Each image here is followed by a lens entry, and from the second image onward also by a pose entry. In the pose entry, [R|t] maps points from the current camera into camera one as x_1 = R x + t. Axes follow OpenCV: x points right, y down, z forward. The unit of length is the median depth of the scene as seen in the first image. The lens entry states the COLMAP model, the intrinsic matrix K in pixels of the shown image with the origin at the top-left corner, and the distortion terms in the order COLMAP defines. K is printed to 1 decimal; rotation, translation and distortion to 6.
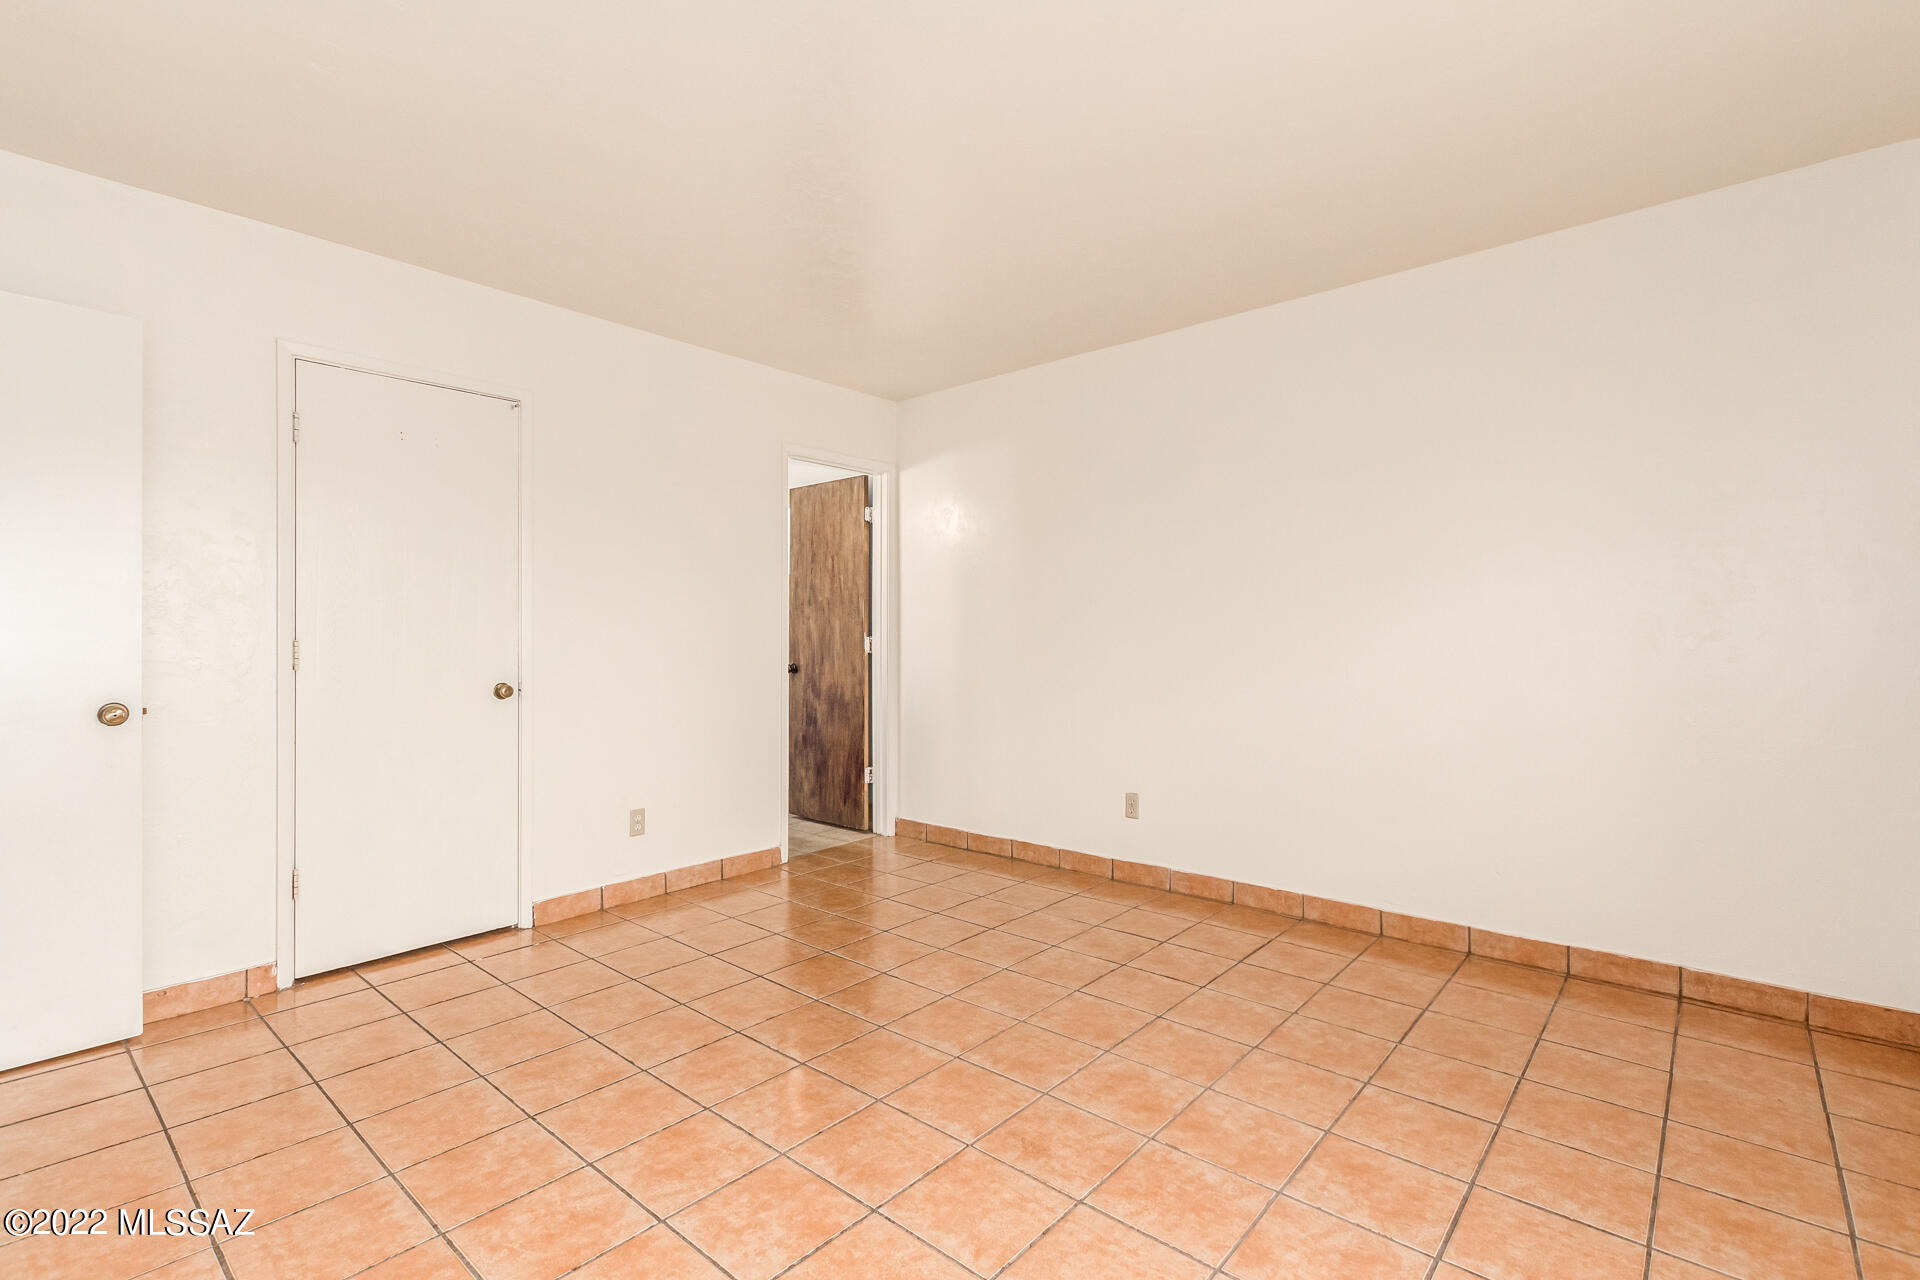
lens RADIAL K [[889.1, 0, 959.6], [0, 889.1, 631.1], [0, 0, 1]] dist [0.009389, -0.005770]
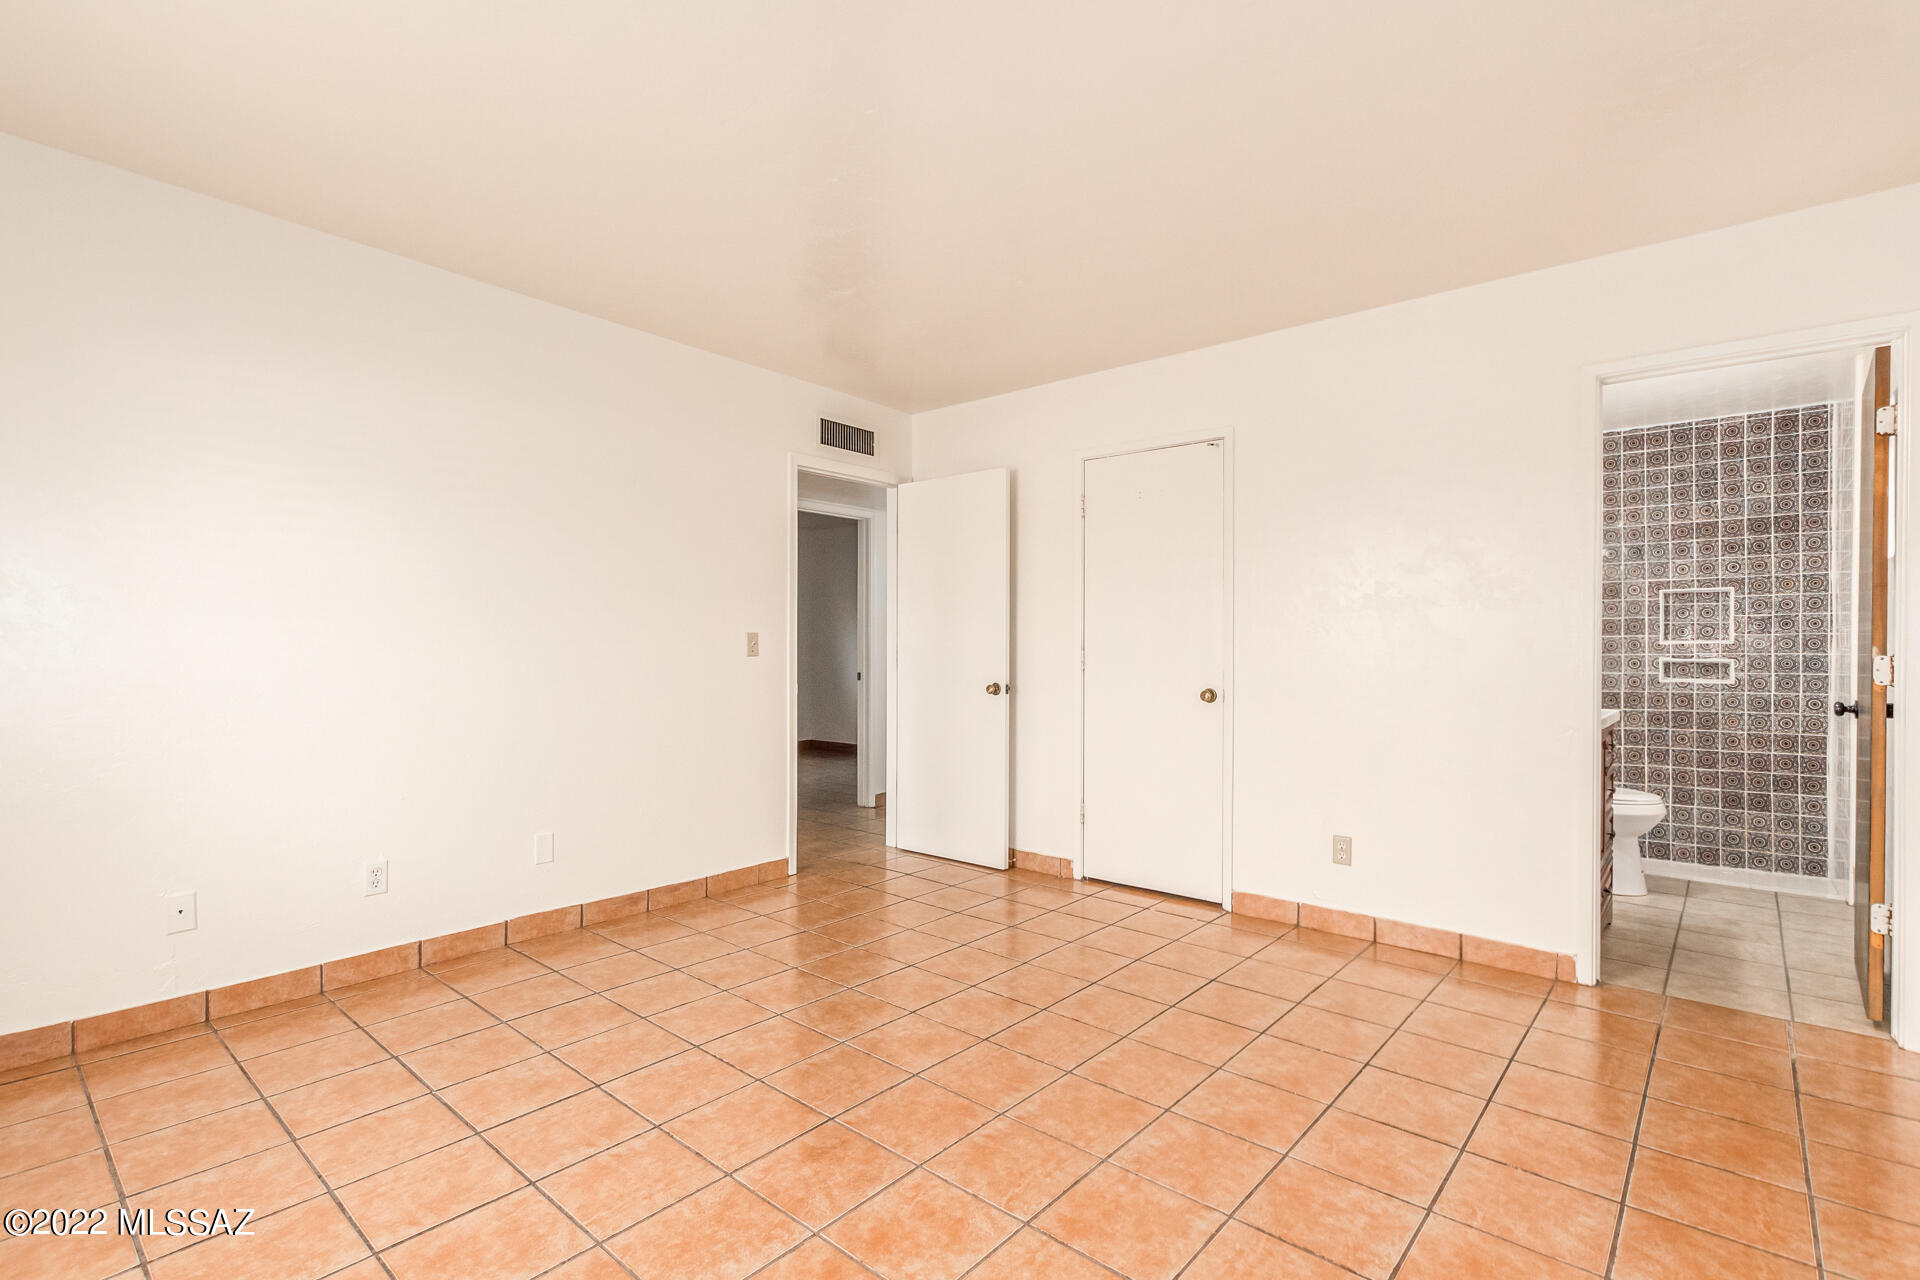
lens RADIAL K [[889.1, 0, 958.5], [0, 889.1, 646.9], [0, 0, 1]] dist [0.009389, -0.005770]
pose [[-0.007144, 0.005150, -0.999961, 0.756399], [-0.001298, 0.999986, 0.005160, -0.002816], [0.999974, 0.001335, -0.007138, 0.804088]]
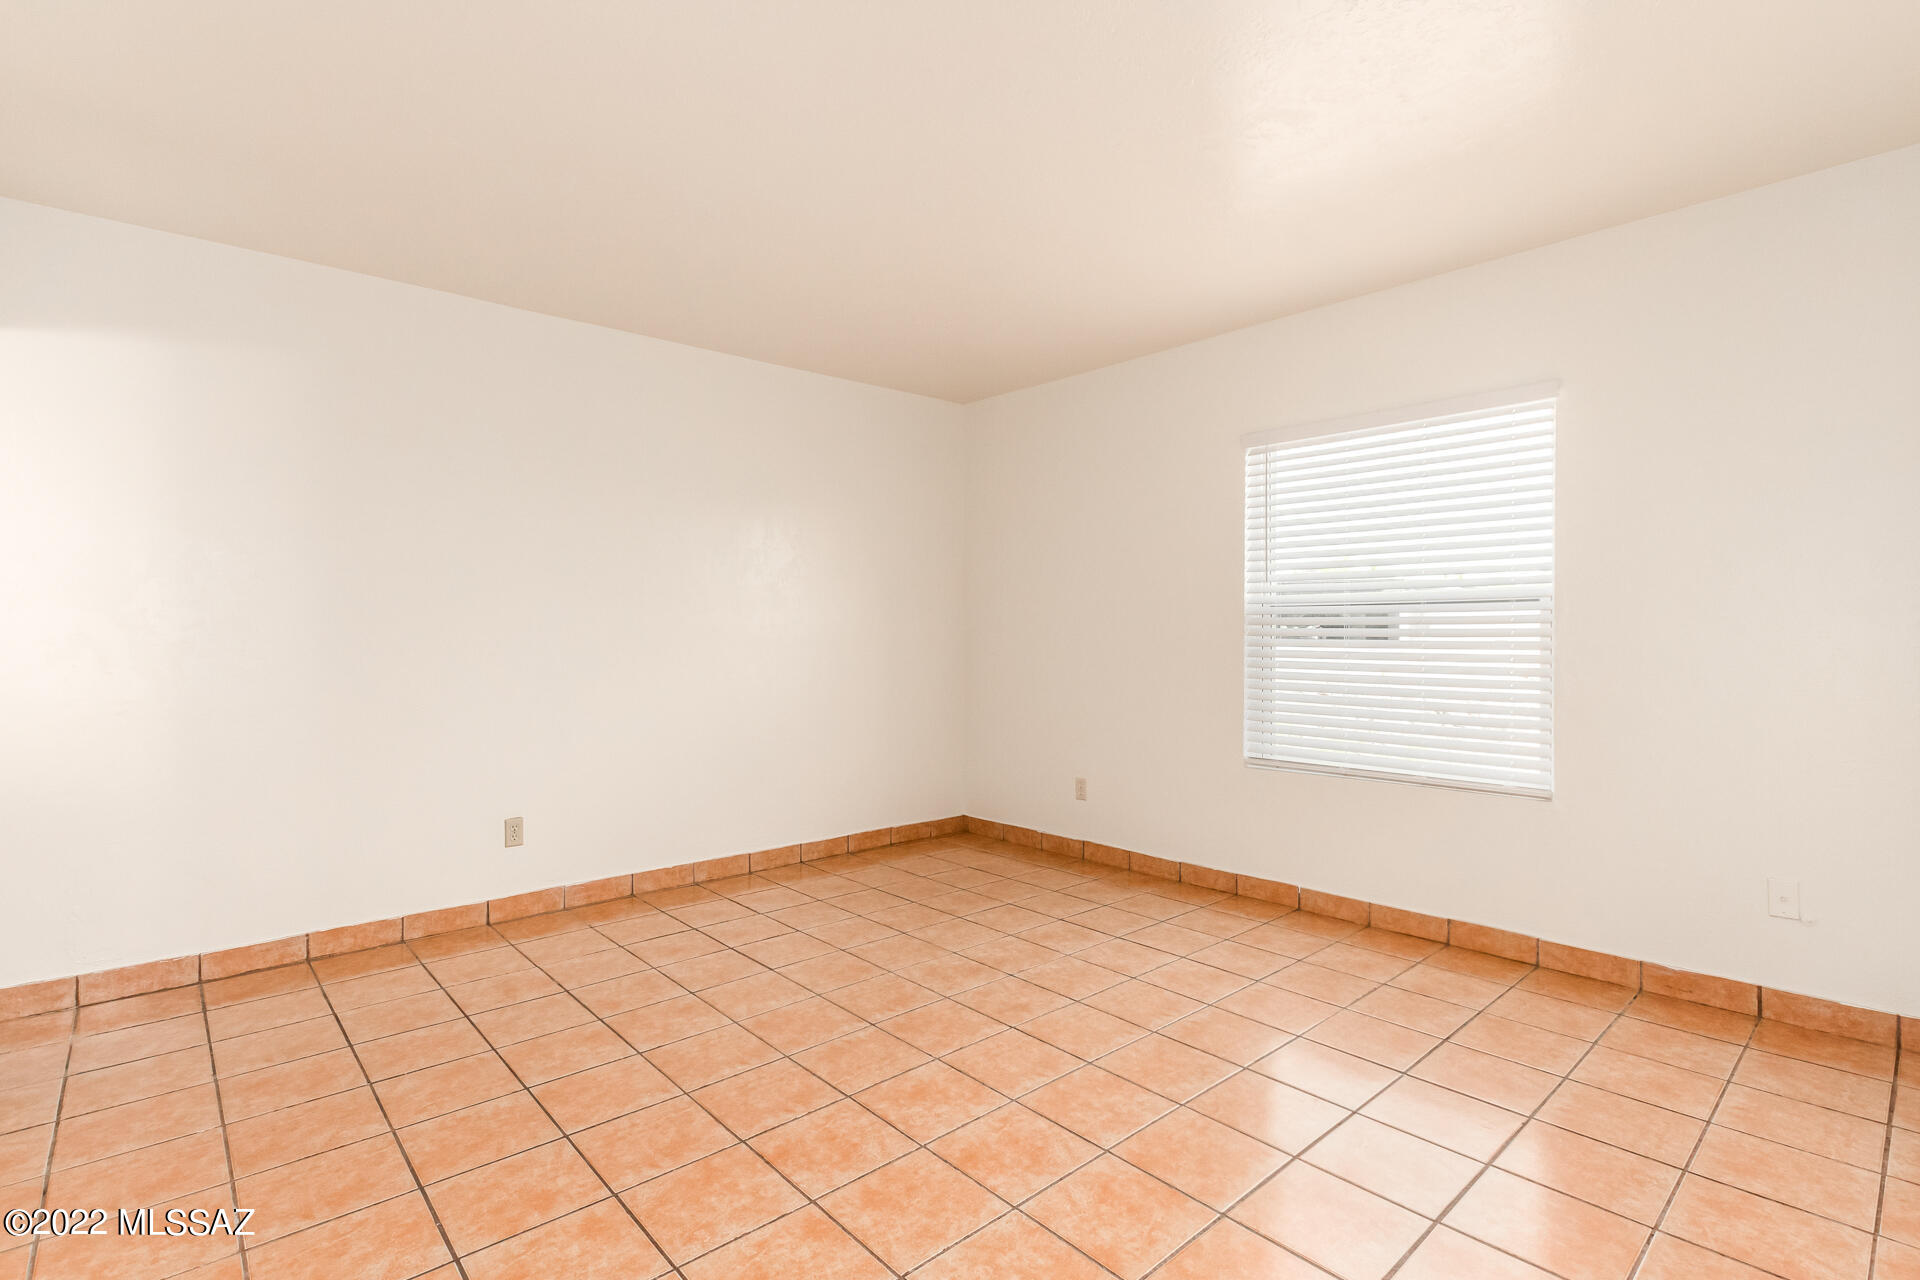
lens RADIAL K [[889.1, 0, 961.6], [0, 889.1, 643.7], [0, 0, 1]] dist [0.009389, -0.005770]
pose [[0.125927, -0.007508, 0.992011, -0.902237], [-0.001234, 0.999969, 0.007725, -0.001175], [-0.992039, -0.002197, 0.125914, 0.629809]]
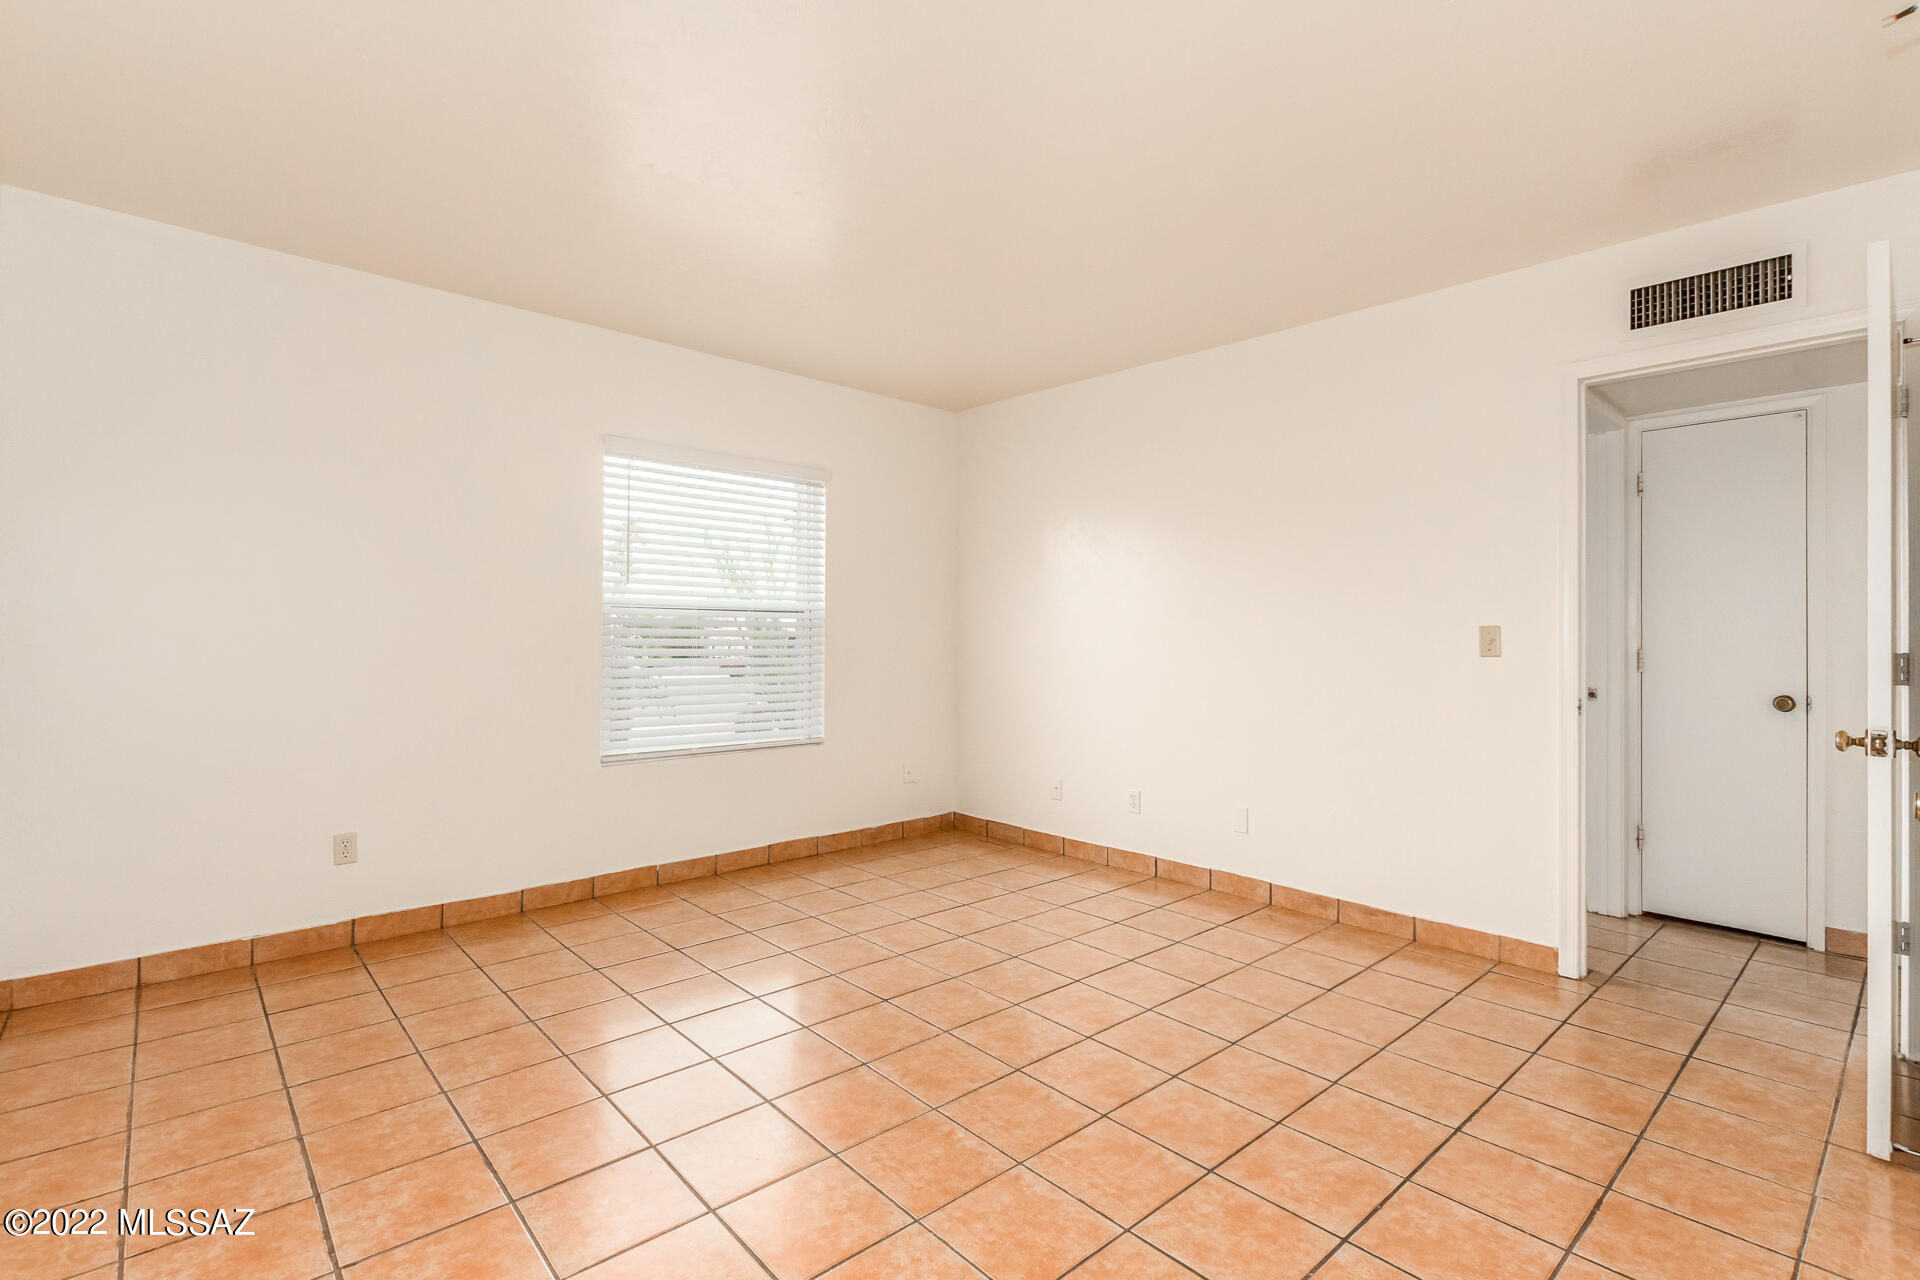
lens RADIAL K [[889.1, 0, 947.4], [0, 889.1, 632.2], [0, 0, 1]] dist [0.009389, -0.005770]
pose [[-0.990341, -0.003671, 0.138607, -0.193527], [-0.004452, 0.999976, -0.005326, -0.000082], [-0.138584, -0.005891, -0.990333, 1.653428]]
